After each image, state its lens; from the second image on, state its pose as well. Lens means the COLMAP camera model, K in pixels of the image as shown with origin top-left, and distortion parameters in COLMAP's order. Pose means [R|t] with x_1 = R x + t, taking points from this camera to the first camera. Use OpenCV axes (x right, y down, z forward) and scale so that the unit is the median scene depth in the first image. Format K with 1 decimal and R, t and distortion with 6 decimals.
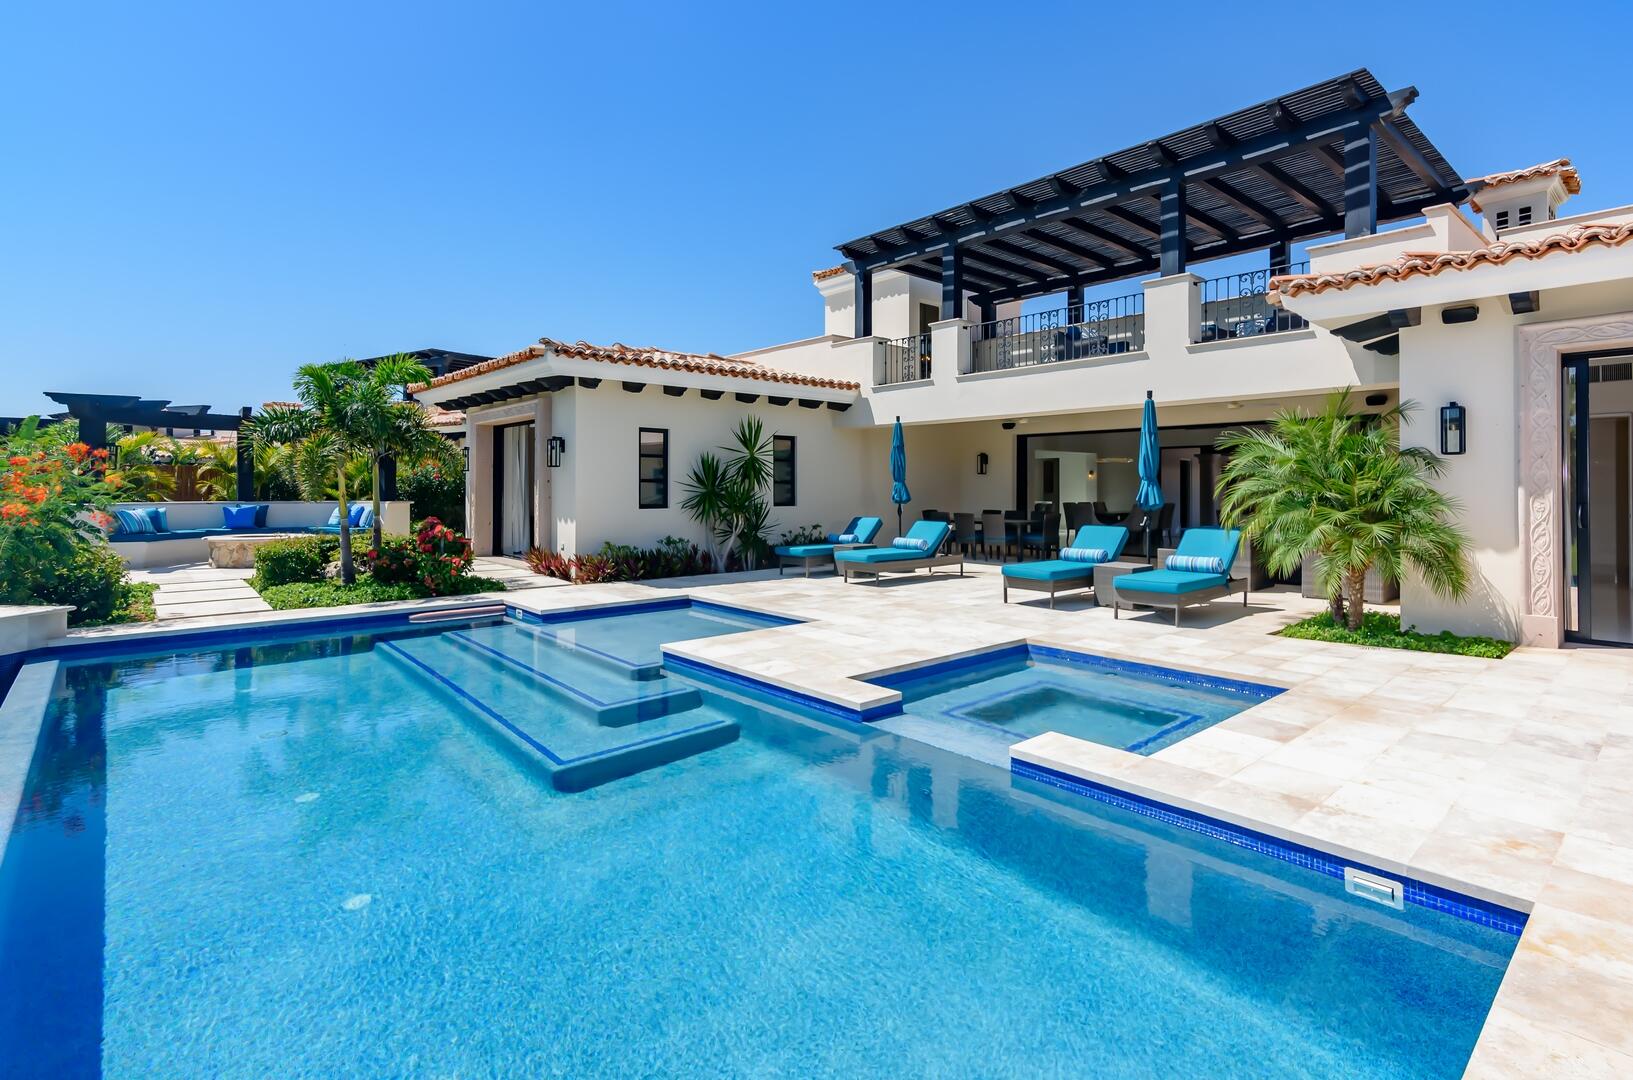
lens RADIAL K [[774.1, 0, 816.6], [0, 774.1, 499.5], [0, 0, 1]] dist [-0.001260, -0.000223]
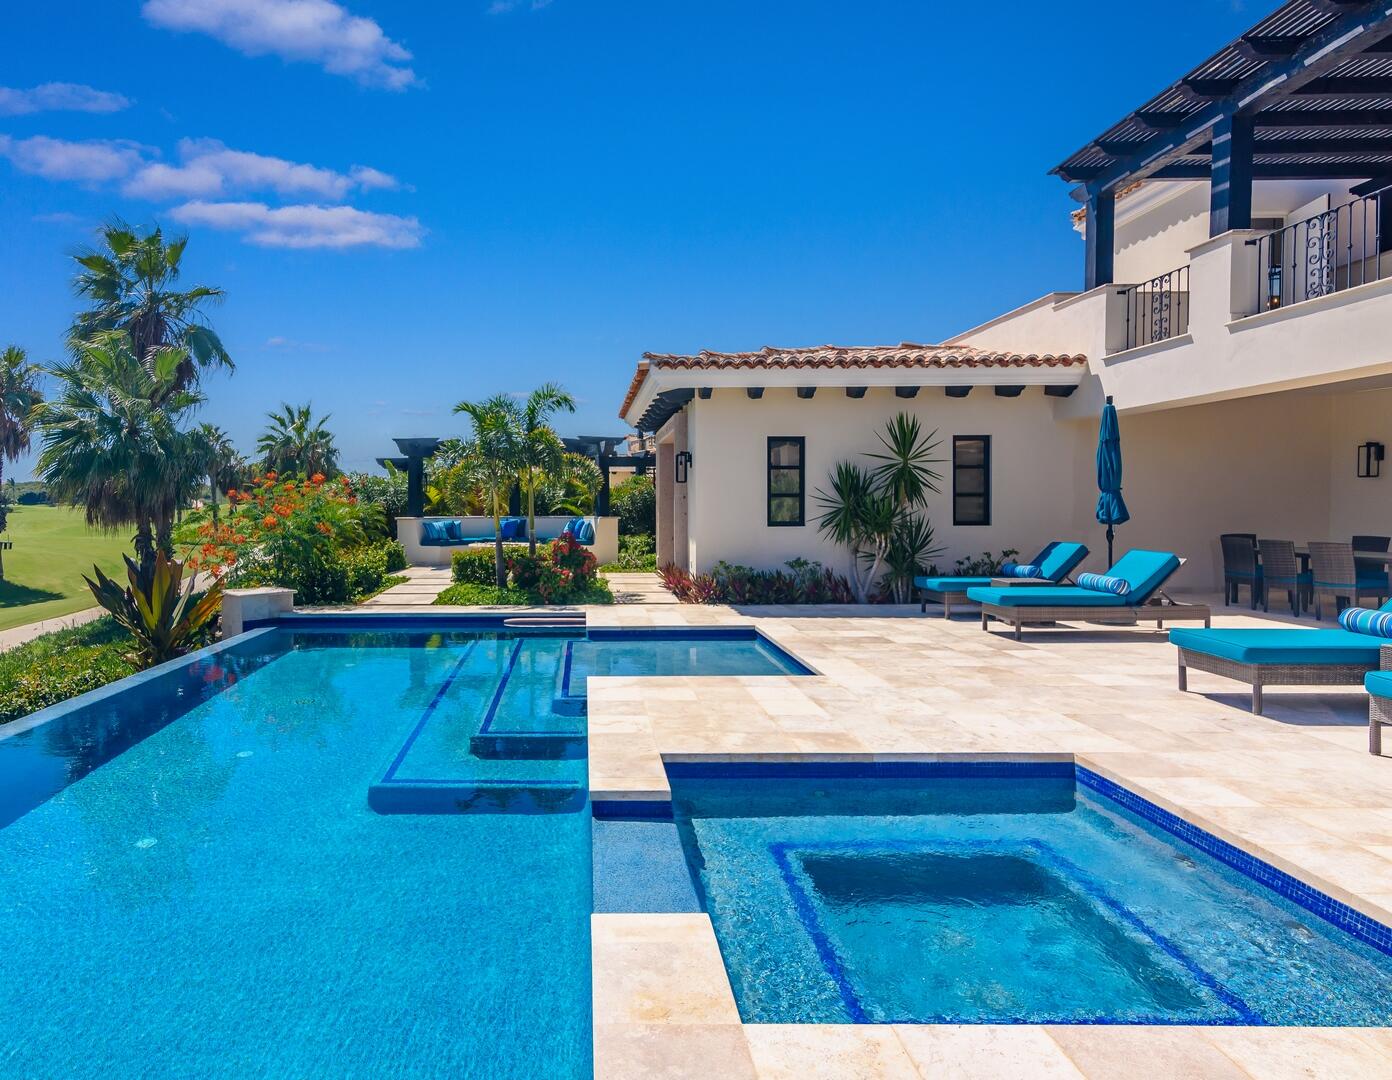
lens RADIAL K [[779.1, 0, 696.0], [0, 779.1, 540.0], [0, 0, 1]] dist [0.002674, -0.002422]
pose [[0.745048, 0.025254, -0.666532, 0.295141], [-0.004284, 0.999444, 0.033078, -0.001874], [0.666997, -0.021789, 0.744742, 0.240313]]
